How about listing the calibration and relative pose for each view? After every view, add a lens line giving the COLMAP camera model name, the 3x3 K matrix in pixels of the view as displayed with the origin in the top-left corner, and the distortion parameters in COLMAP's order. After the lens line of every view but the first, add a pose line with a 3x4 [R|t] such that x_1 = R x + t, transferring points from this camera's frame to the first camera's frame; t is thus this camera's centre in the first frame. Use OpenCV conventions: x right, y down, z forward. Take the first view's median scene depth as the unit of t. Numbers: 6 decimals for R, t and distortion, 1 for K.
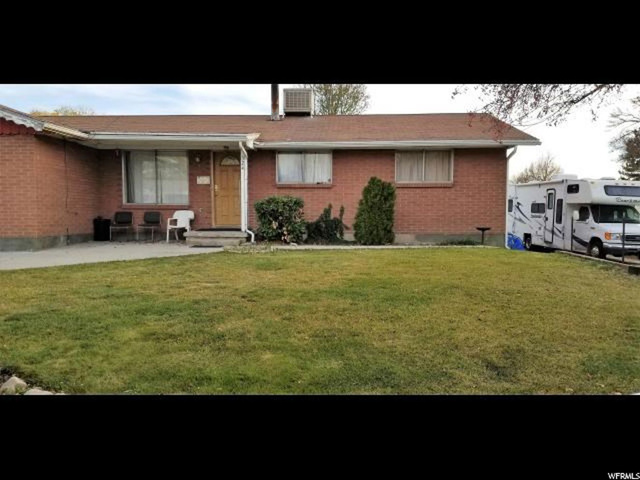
lens RADIAL K [[488.5, 0, 313.9], [0, 488.5, 240.2], [0, 0, 1]] dist [0.094661, -0.172441]
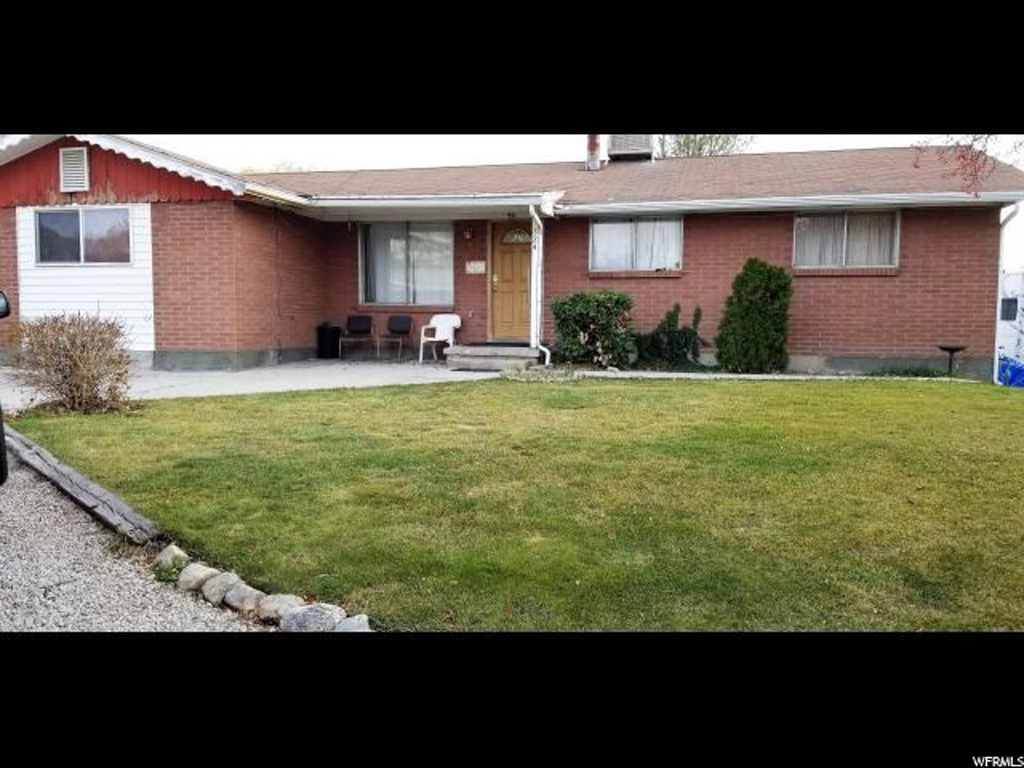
lens RADIAL K [[781.6, 0, 502.3], [0, 781.6, 384.4], [0, 0, 1]] dist [0.094661, -0.172441]
pose [[0.979119, 0.023429, -0.201935, 0.022097], [-0.018300, 0.999462, 0.027231, 0.002853], [0.202464, -0.022967, 0.979020, 0.000024]]
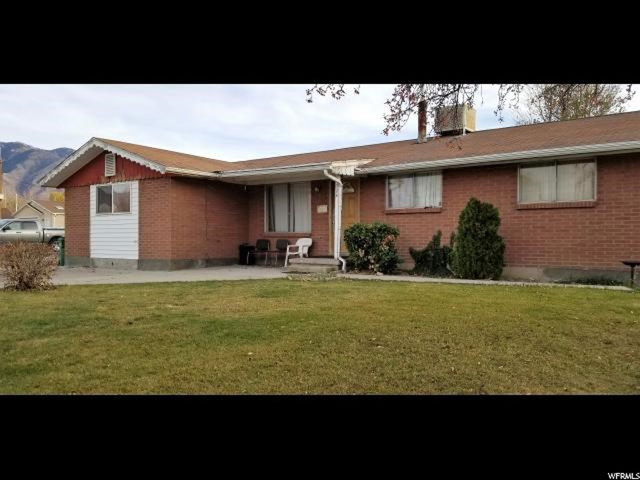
lens RADIAL K [[488.5, 0, 313.9], [0, 488.5, 240.2], [0, 0, 1]] dist [0.094661, -0.172441]
pose [[0.839921, 0.001680, -0.542706, 0.361703], [-0.033537, 0.998245, -0.048813, -0.006174], [0.541672, 0.059200, 0.838503, 0.148391]]
